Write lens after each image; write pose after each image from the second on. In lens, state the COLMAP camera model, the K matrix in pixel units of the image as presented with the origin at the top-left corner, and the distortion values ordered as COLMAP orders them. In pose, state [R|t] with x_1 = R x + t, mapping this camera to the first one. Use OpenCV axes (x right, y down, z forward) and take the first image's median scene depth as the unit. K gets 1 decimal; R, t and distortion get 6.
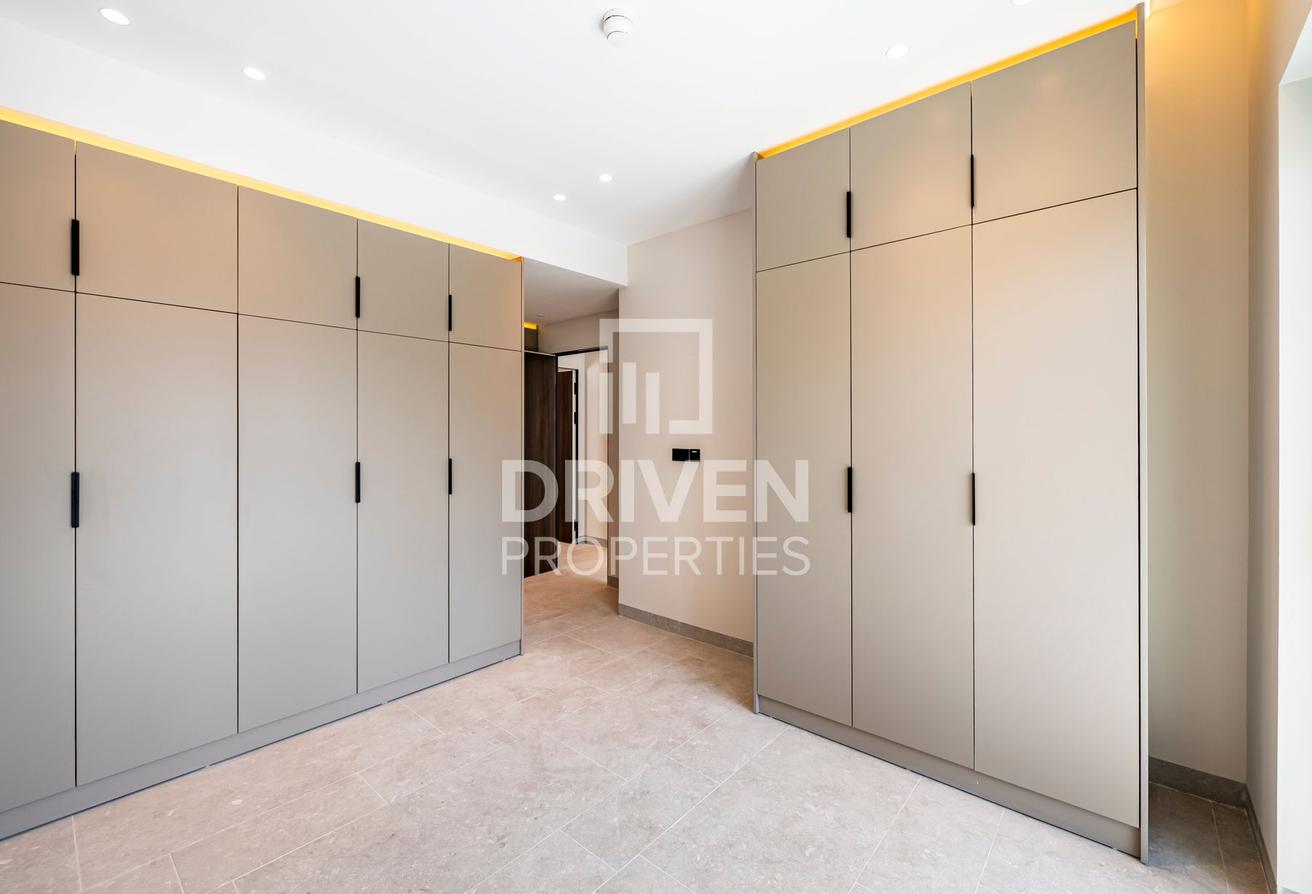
lens RADIAL K [[553.0, 0, 652.8], [0, 553.0, 437.3], [0, 0, 1]] dist [0.002379, 0.000341]
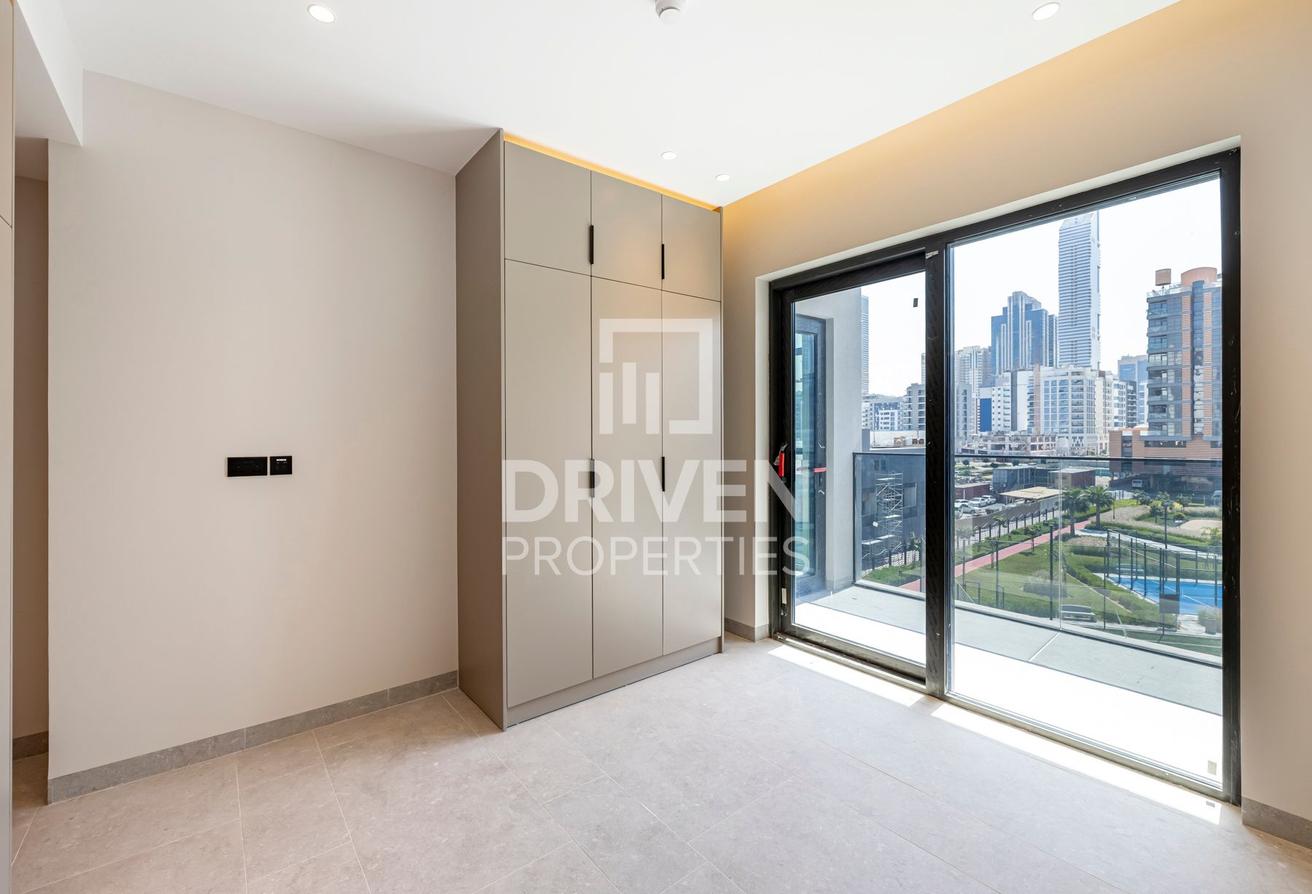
lens RADIAL K [[553.0, 0, 655.2], [0, 553.0, 440.6], [0, 0, 1]] dist [0.002379, 0.000341]
pose [[0.174692, -0.017303, 0.984471, -0.692369], [0.013780, 0.999791, 0.015127, -0.002487], [-0.984527, 0.010923, 0.174894, 0.588252]]
